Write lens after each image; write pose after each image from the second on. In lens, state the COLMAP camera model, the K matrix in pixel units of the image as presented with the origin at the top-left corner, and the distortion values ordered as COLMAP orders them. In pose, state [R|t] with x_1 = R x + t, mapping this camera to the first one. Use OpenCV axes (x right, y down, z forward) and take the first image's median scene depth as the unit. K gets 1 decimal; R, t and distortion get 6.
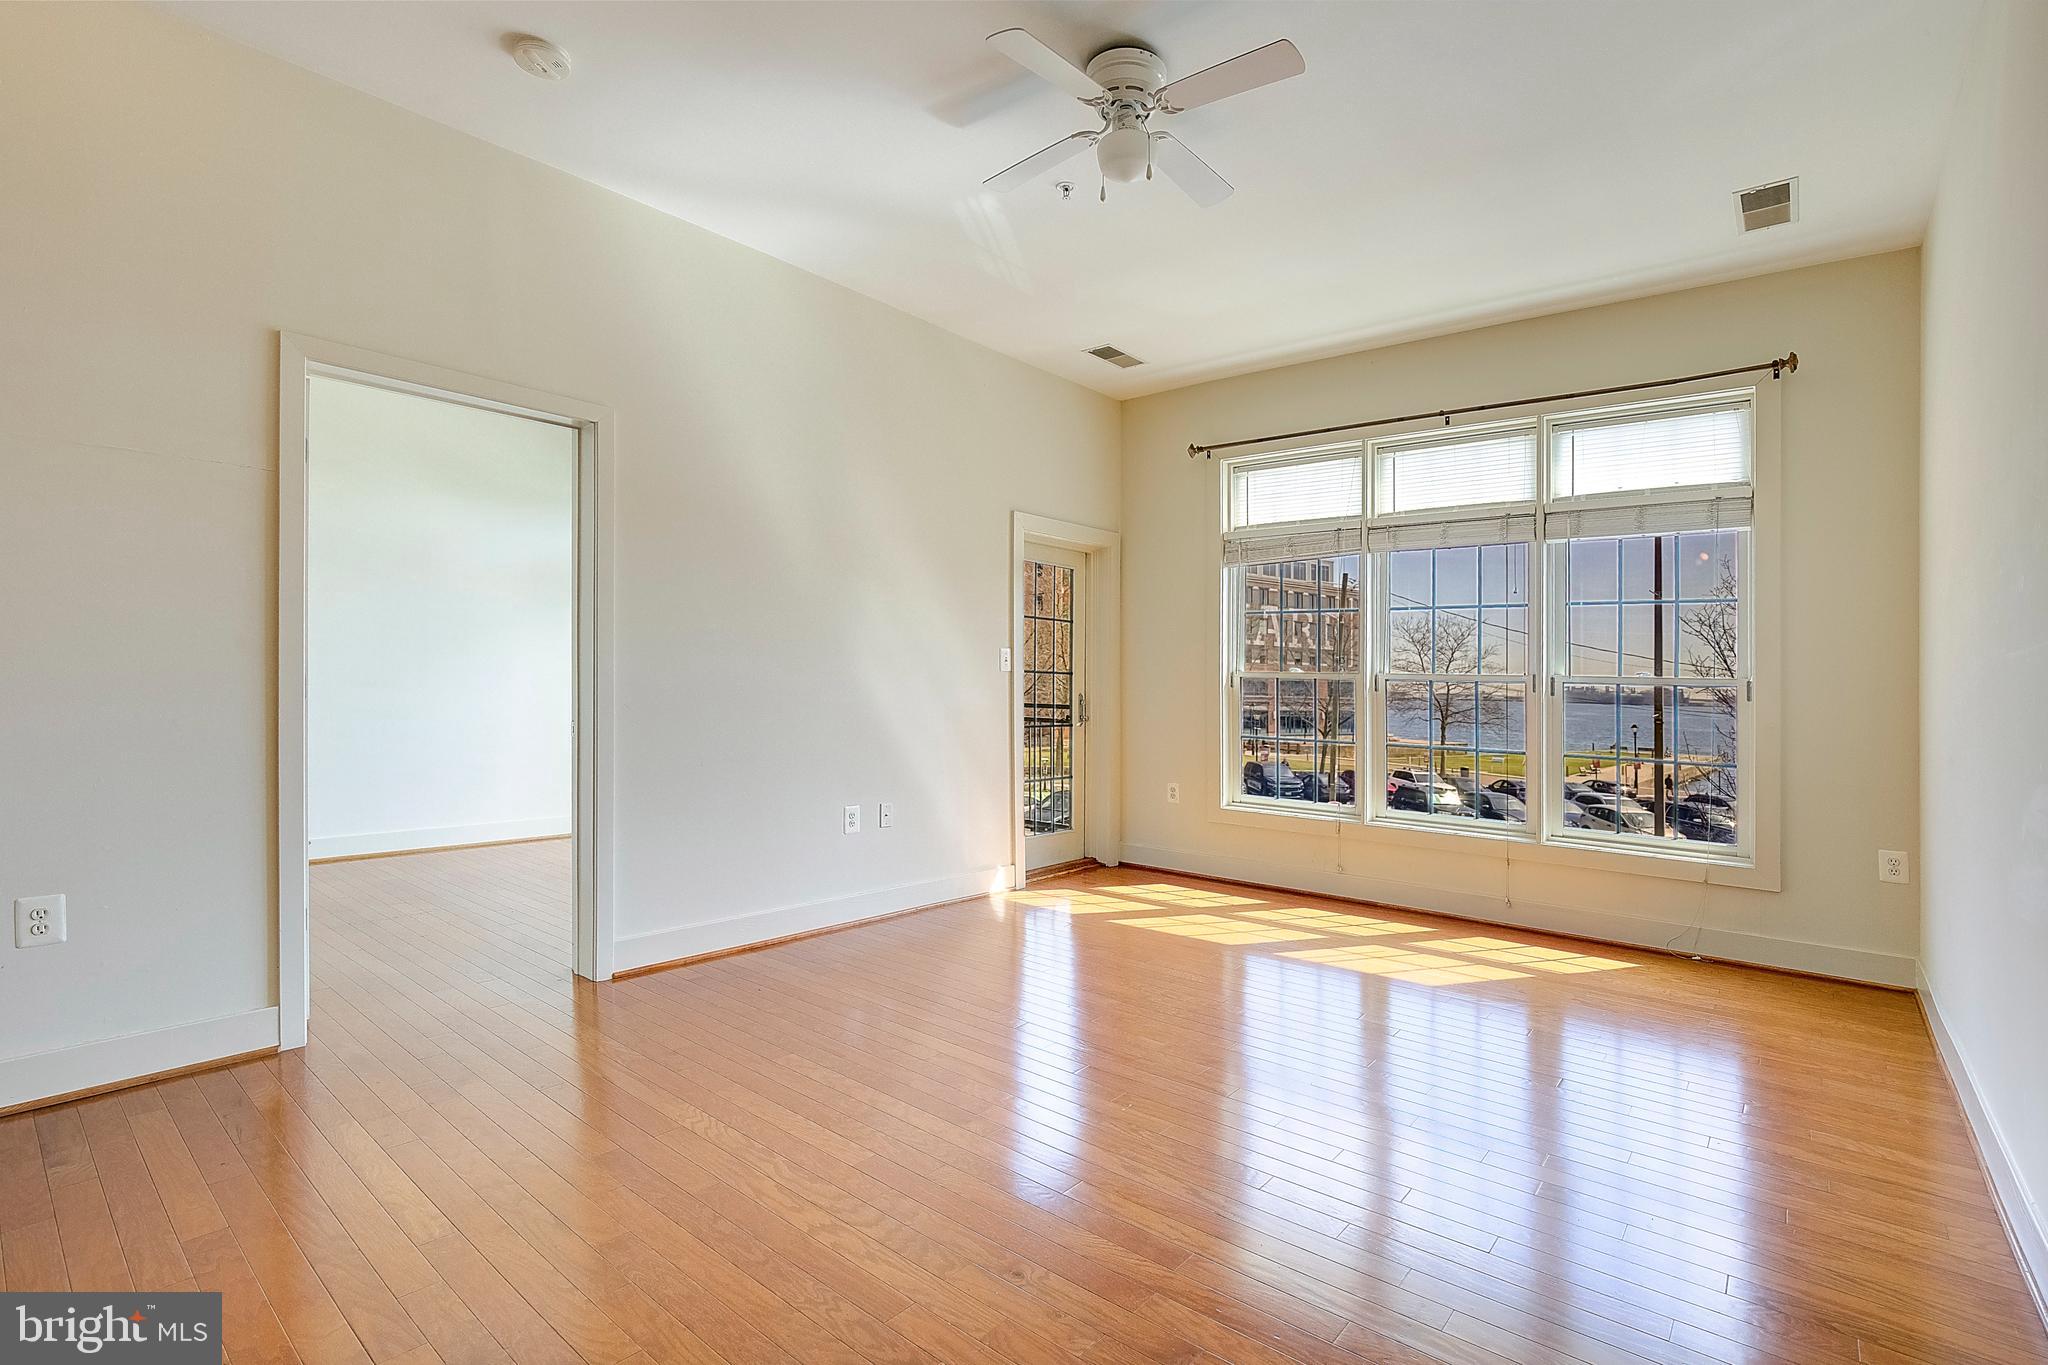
lens RADIAL K [[943.3, 0, 1024.0], [0, 943.3, 682.5], [0, 0, 1]] dist [0.011051, -0.000037]
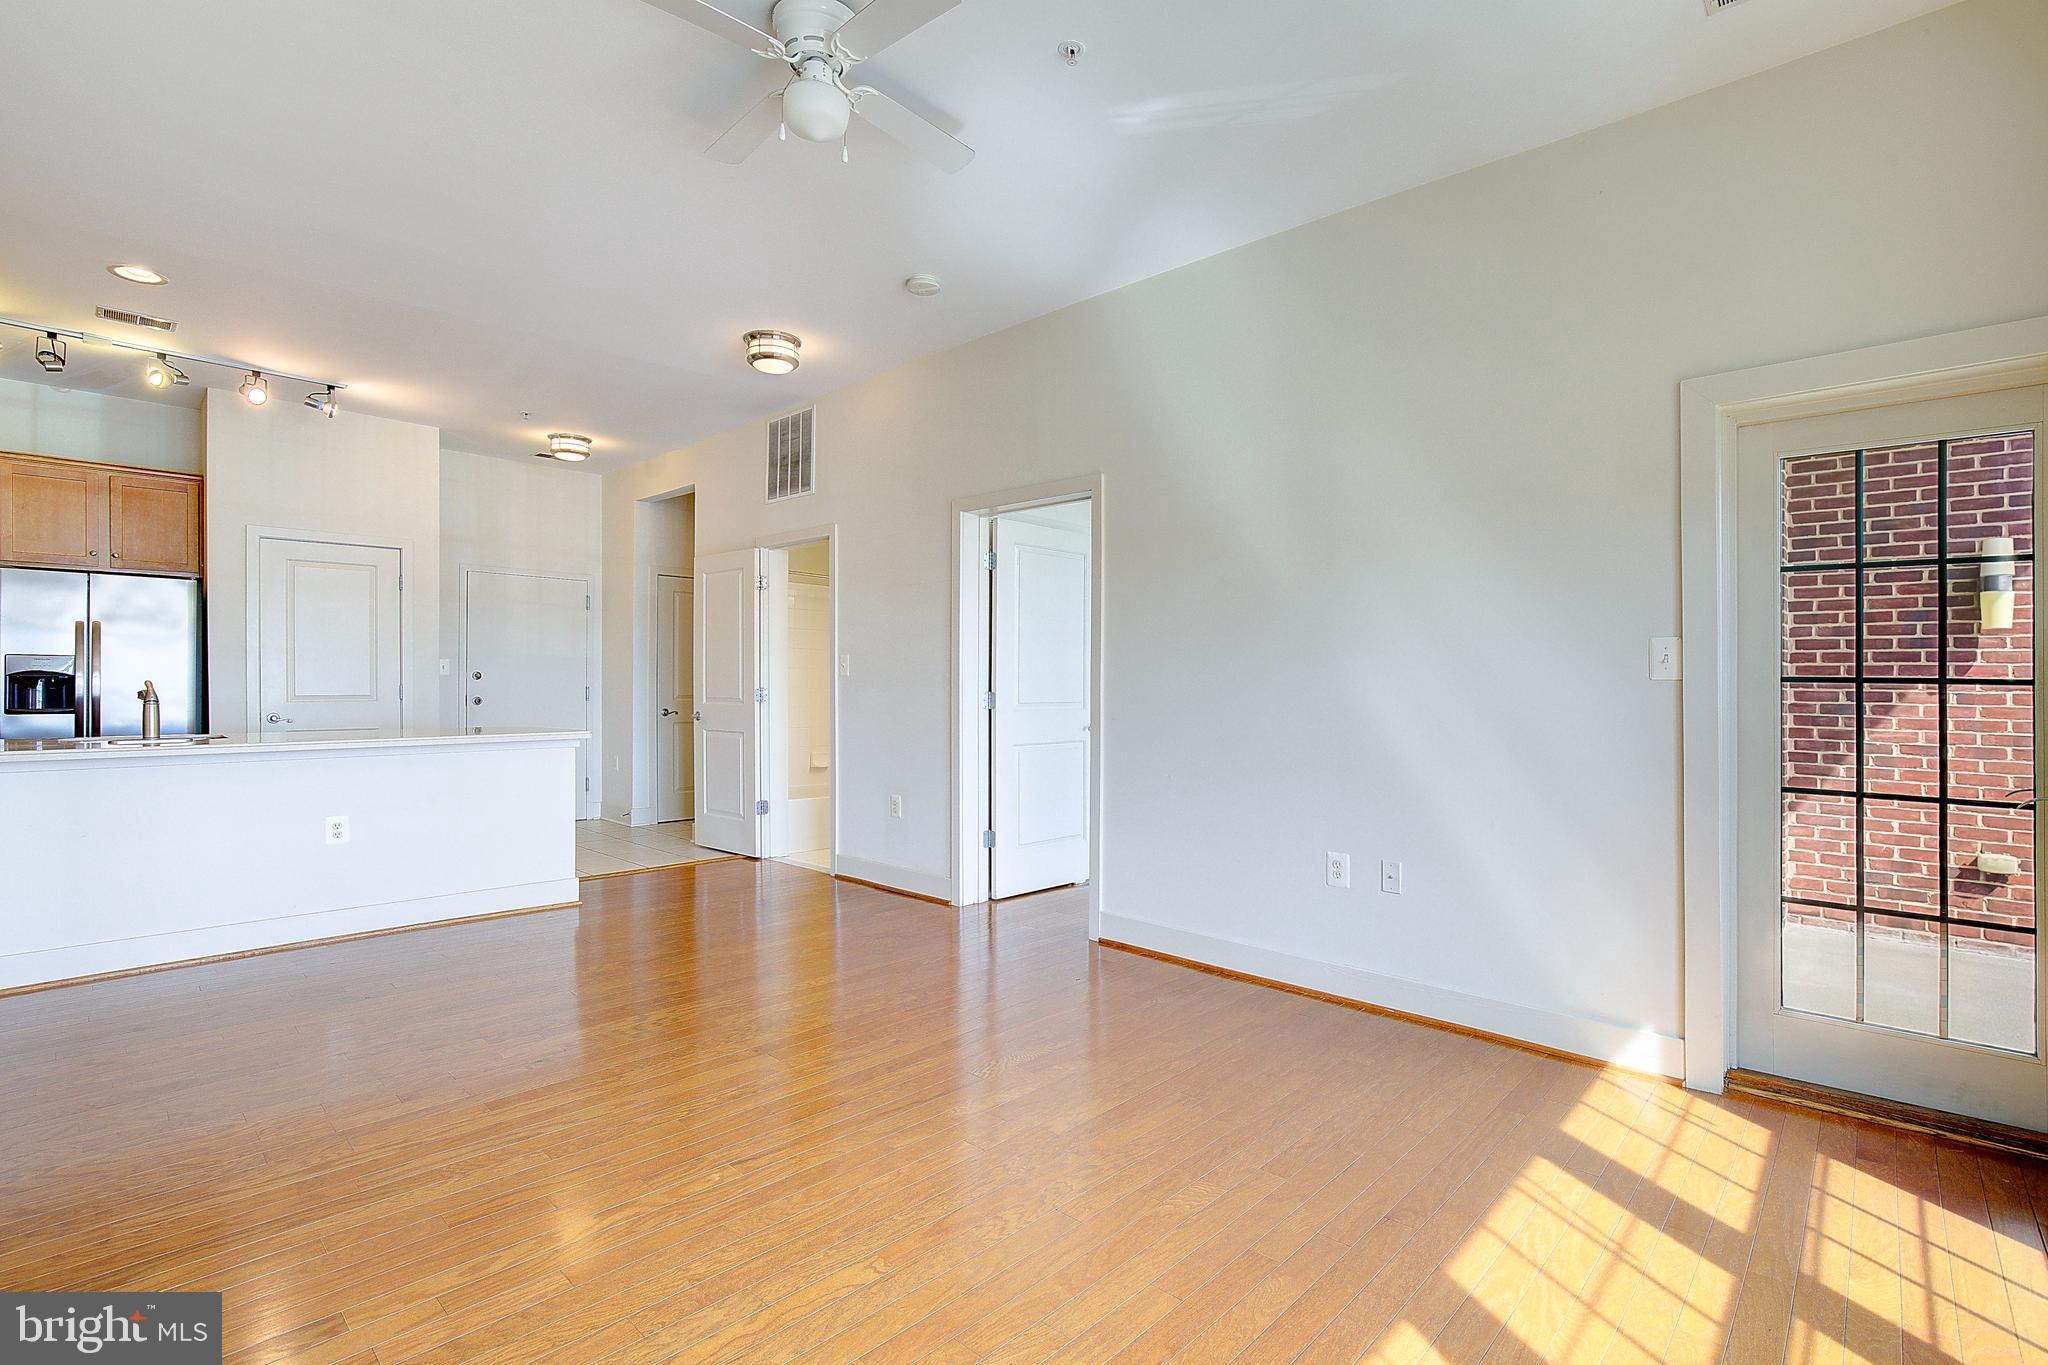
lens RADIAL K [[943.3, 0, 1024.0], [0, 943.3, 682.5], [0, 0, 1]] dist [0.011051, -0.000037]
pose [[-0.062377, -0.036635, -0.997380, 0.564190], [-0.004031, 0.999327, -0.036454, 0.011583], [0.998045, 0.001746, -0.062482, 0.665972]]
